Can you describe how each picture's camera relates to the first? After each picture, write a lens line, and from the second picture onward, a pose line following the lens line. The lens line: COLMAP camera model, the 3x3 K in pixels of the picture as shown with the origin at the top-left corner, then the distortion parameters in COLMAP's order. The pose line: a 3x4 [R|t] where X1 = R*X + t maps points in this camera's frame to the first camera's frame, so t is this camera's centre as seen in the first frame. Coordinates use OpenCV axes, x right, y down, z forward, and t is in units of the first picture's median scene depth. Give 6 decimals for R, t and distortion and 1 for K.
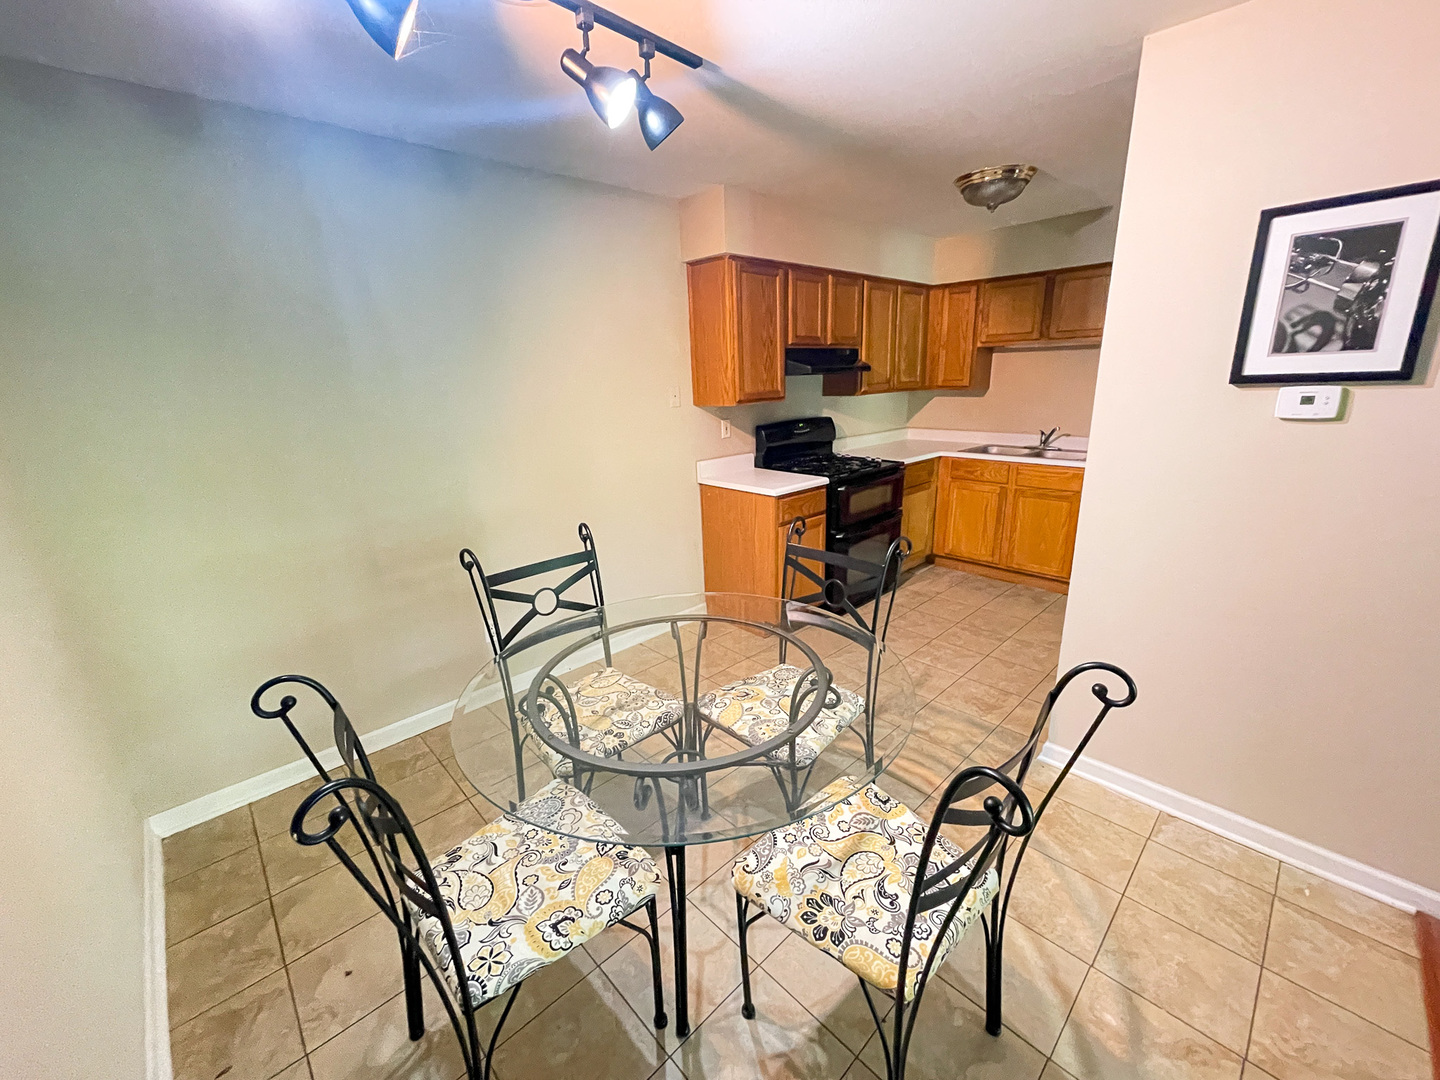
lens RADIAL K [[577.8, 0, 717.7], [0, 577.8, 544.4], [0, 0, 1]] dist [-0.002707, 0.000497]
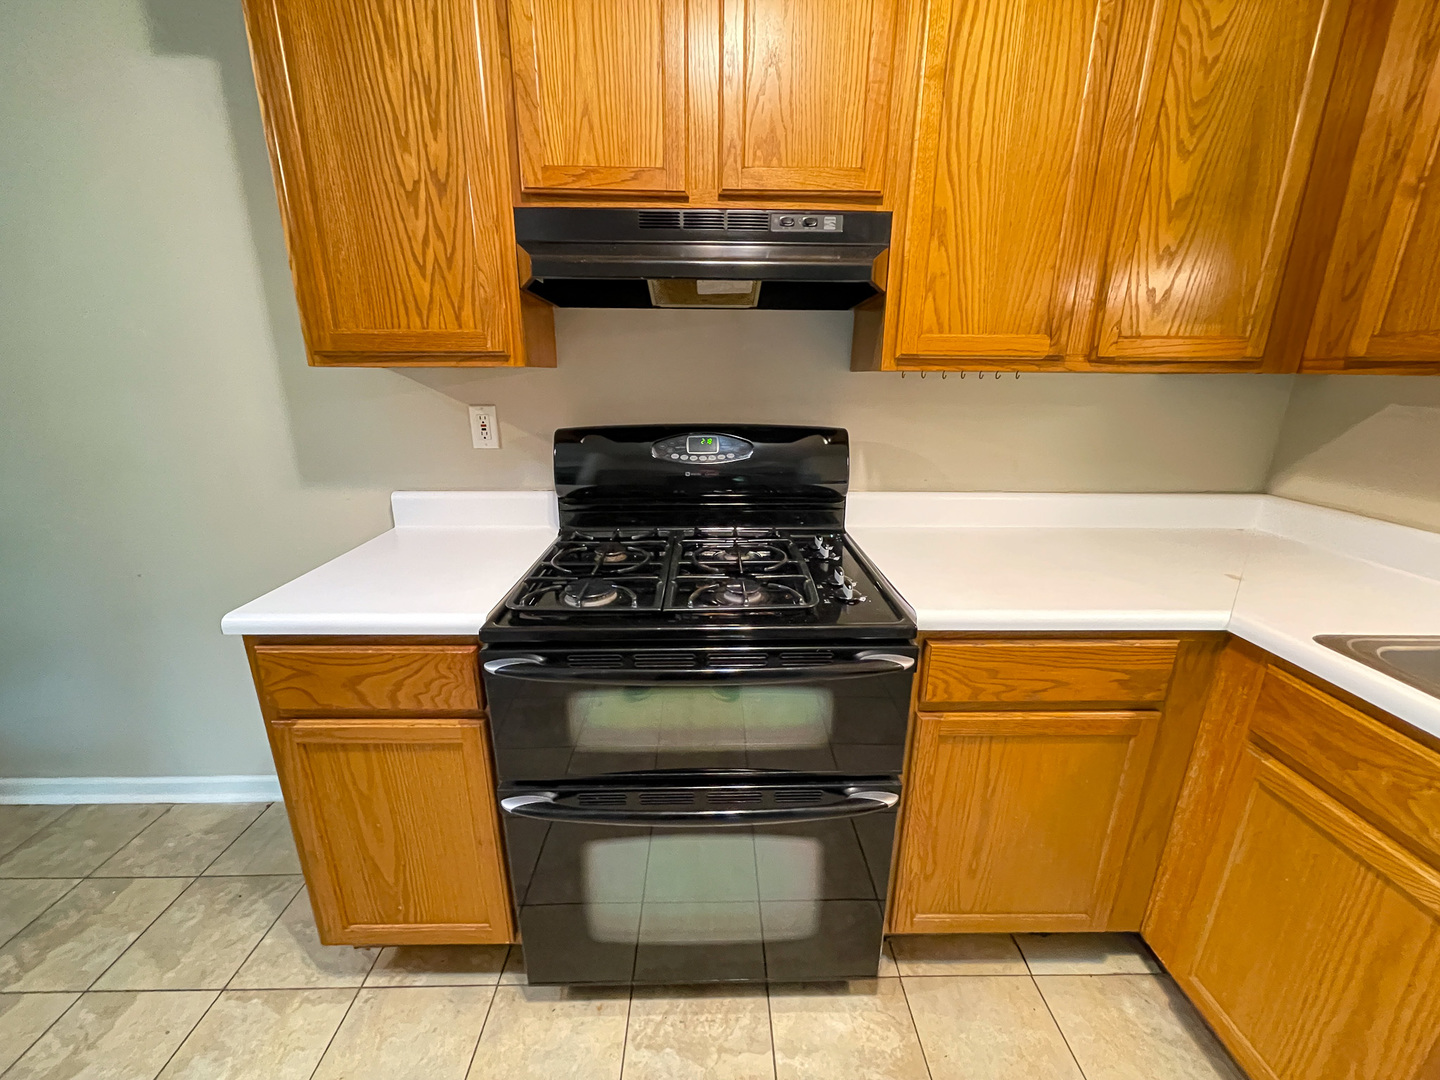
lens RADIAL K [[577.8, 0, 721.1], [0, 577.8, 542.6], [0, 0, 1]] dist [-0.002707, 0.000497]
pose [[0.745522, 0.230783, -0.625249, 0.399533], [-0.216090, 0.971156, 0.100802, -0.180500], [0.630477, 0.059960, 0.773888, 0.713501]]
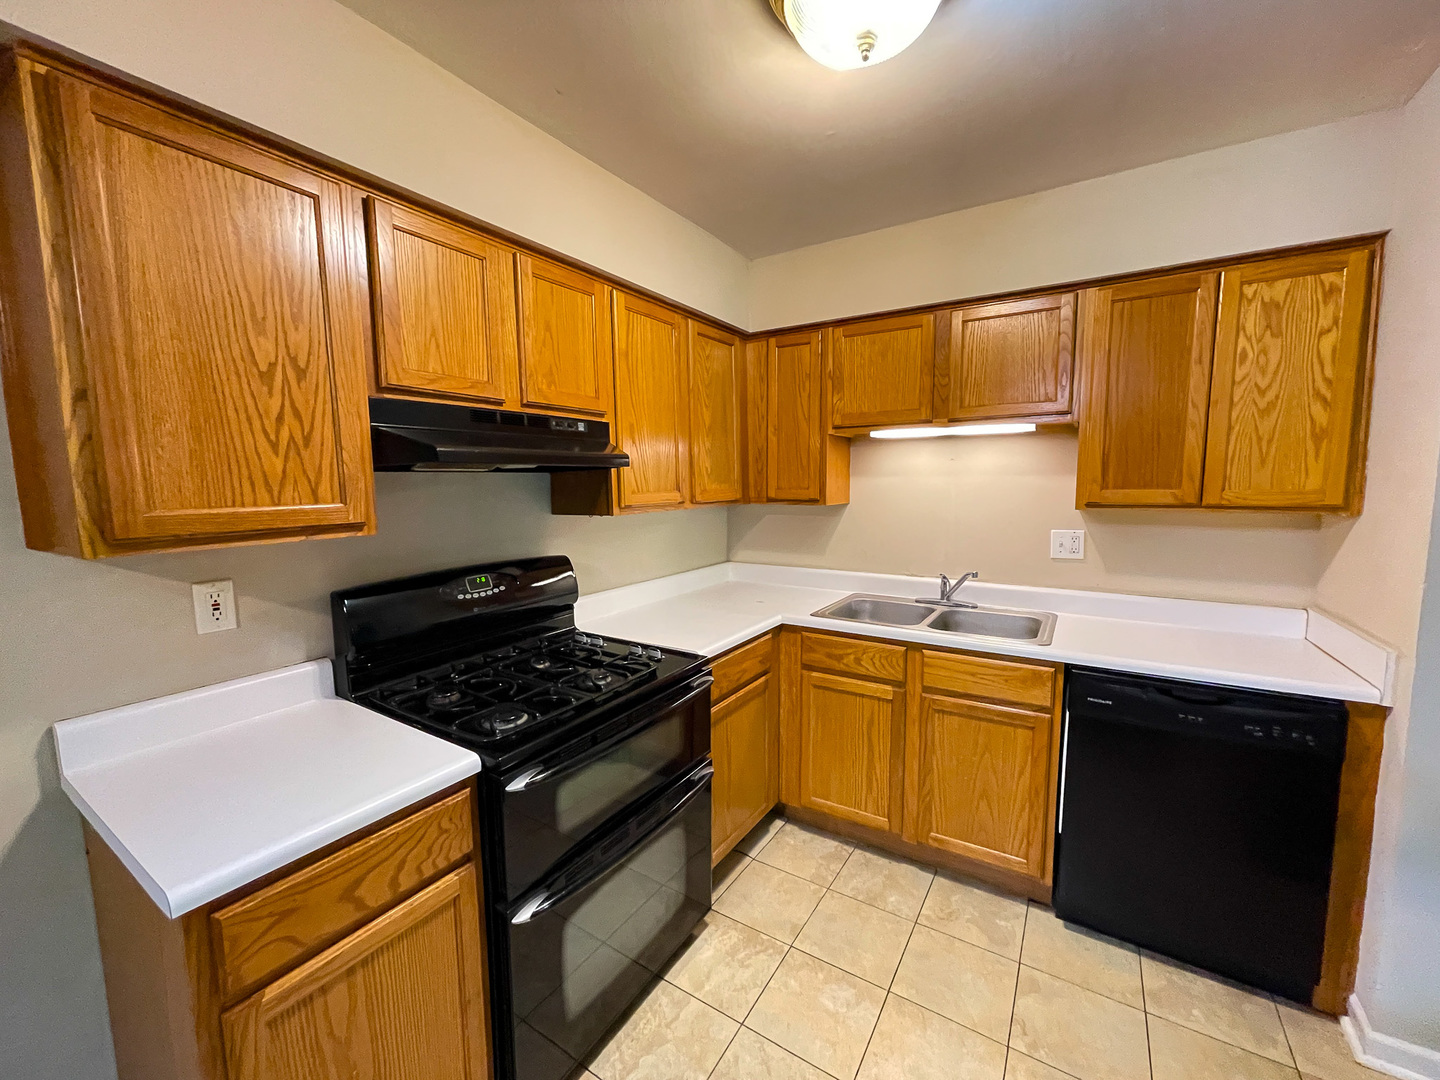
lens RADIAL K [[577.8, 0, 723.8], [0, 577.8, 545.0], [0, 0, 1]] dist [-0.002707, 0.000497]
pose [[0.965547, -0.005717, 0.260168, 0.207106], [0.051063, 0.984485, -0.167875, -0.147065], [-0.255172, 0.175376, 0.950858, 0.520620]]
